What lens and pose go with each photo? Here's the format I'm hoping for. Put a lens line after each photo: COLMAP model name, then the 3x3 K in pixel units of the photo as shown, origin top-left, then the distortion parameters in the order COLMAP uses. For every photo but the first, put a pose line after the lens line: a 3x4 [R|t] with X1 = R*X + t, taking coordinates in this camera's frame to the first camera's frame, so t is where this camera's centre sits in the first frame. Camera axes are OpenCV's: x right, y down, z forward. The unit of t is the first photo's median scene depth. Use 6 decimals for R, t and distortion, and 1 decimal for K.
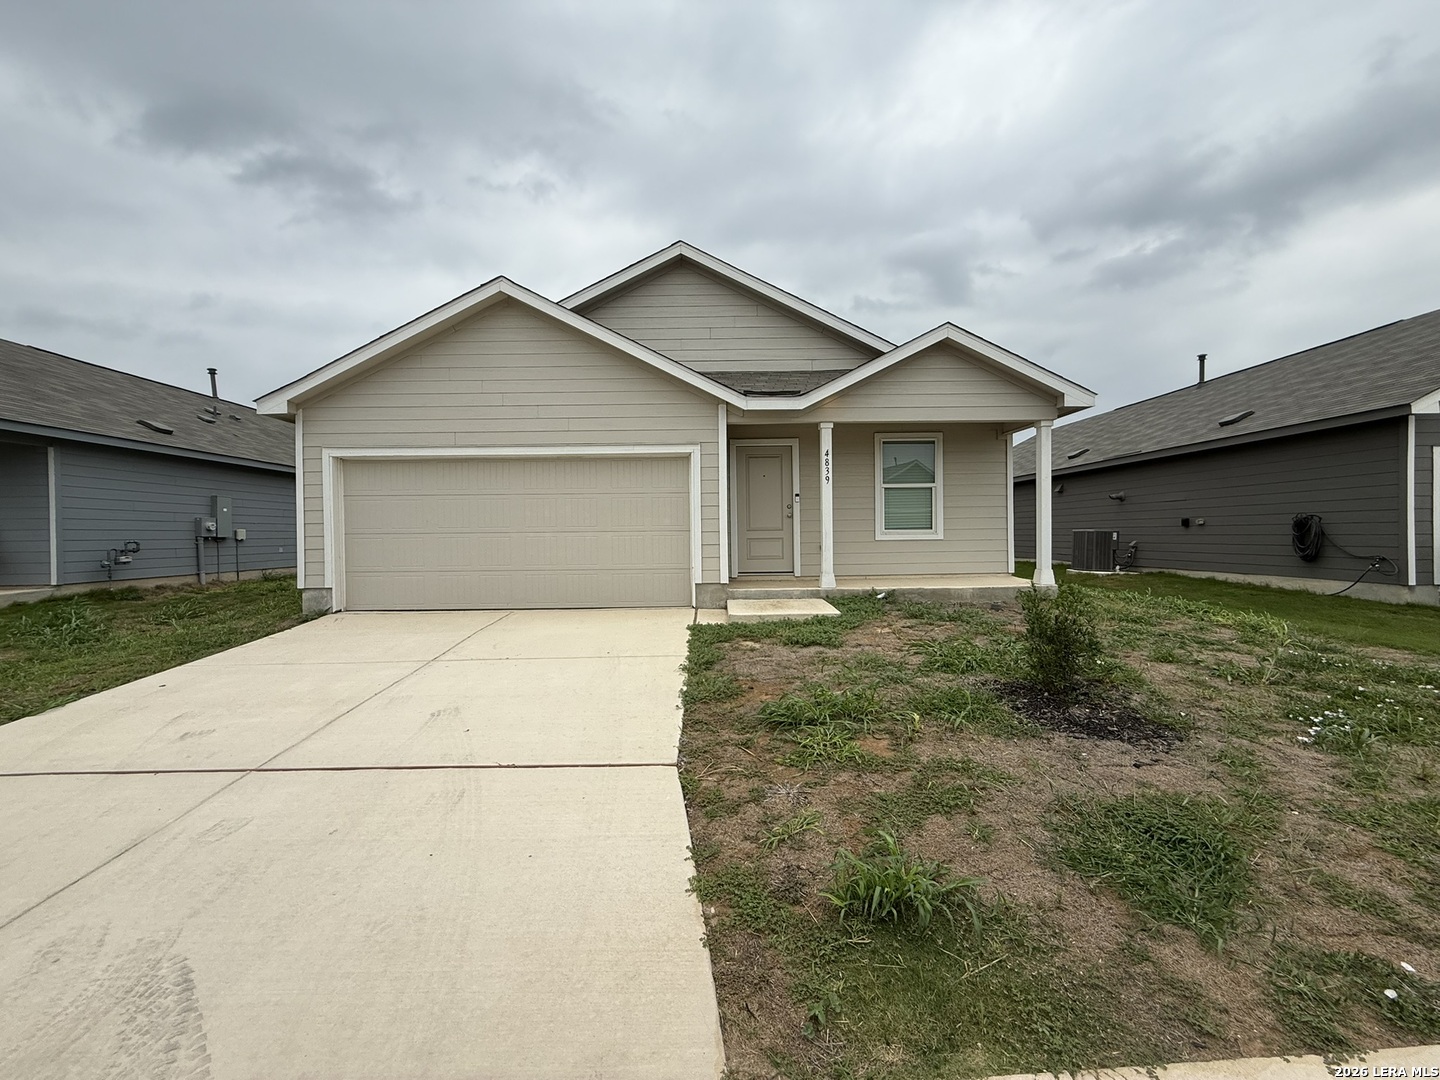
lens RADIAL K [[575.9, 0, 716.3], [0, 575.9, 537.8], [0, 0, 1]] dist [0.000541, 0.000165]
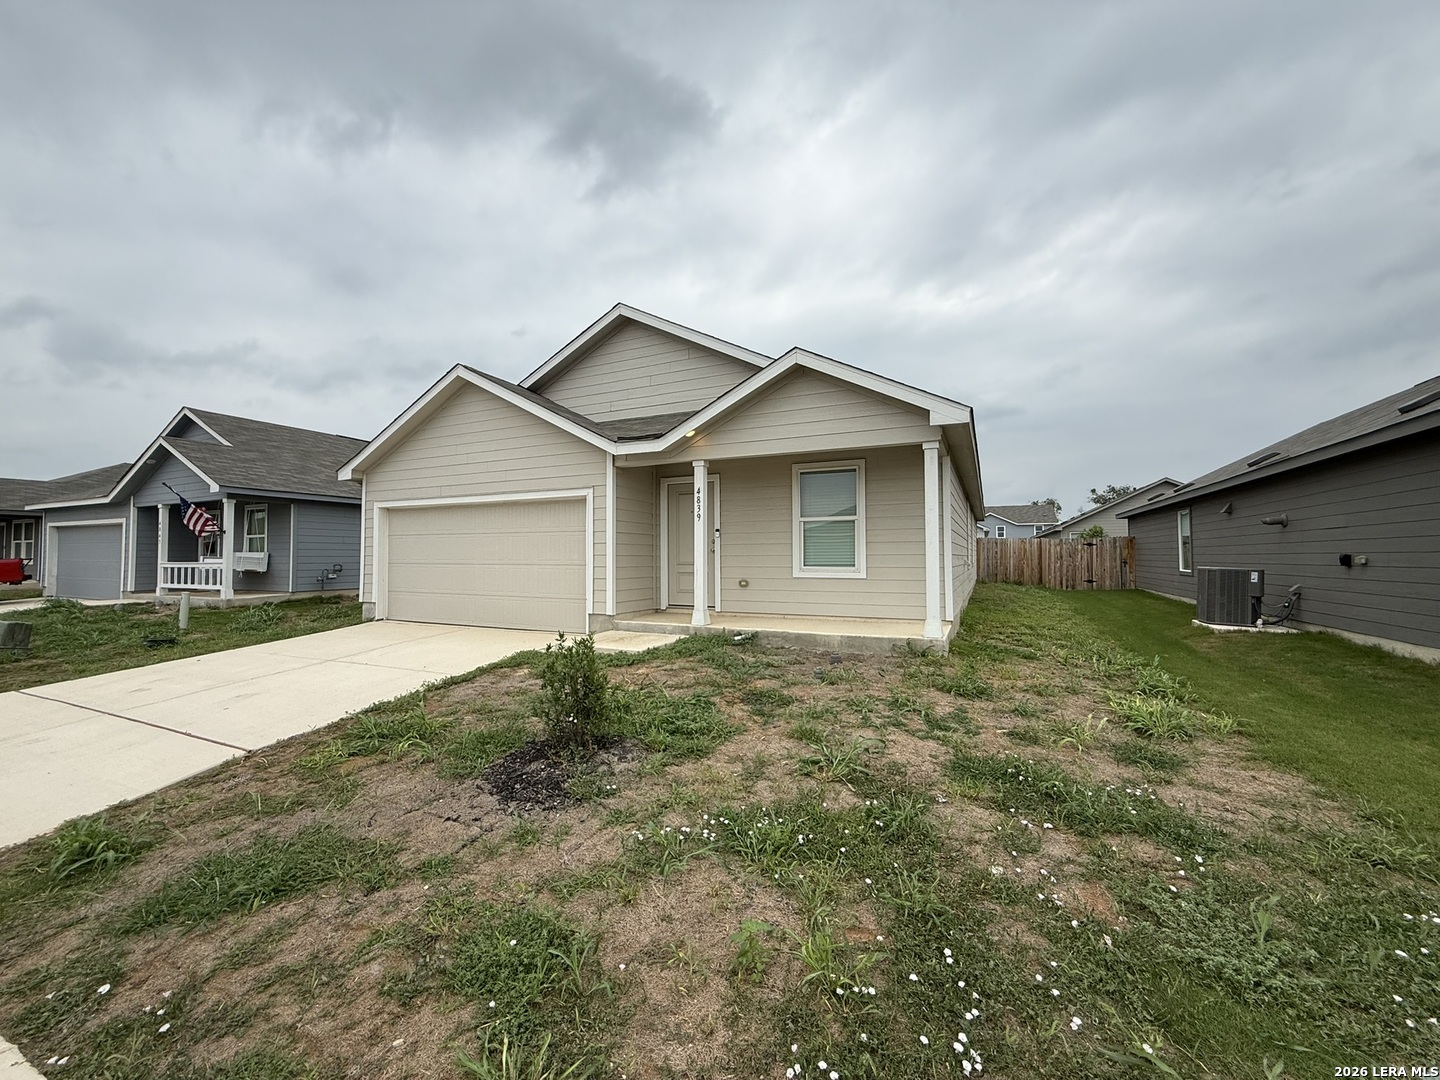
lens RADIAL K [[575.9, 0, 716.3], [0, 575.9, 537.8], [0, 0, 1]] dist [0.000541, 0.000165]
pose [[0.898747, -0.003278, -0.438455, 0.659828], [-0.012324, 0.999388, -0.032733, -0.031997], [0.438294, 0.034822, 0.898157, 0.110672]]
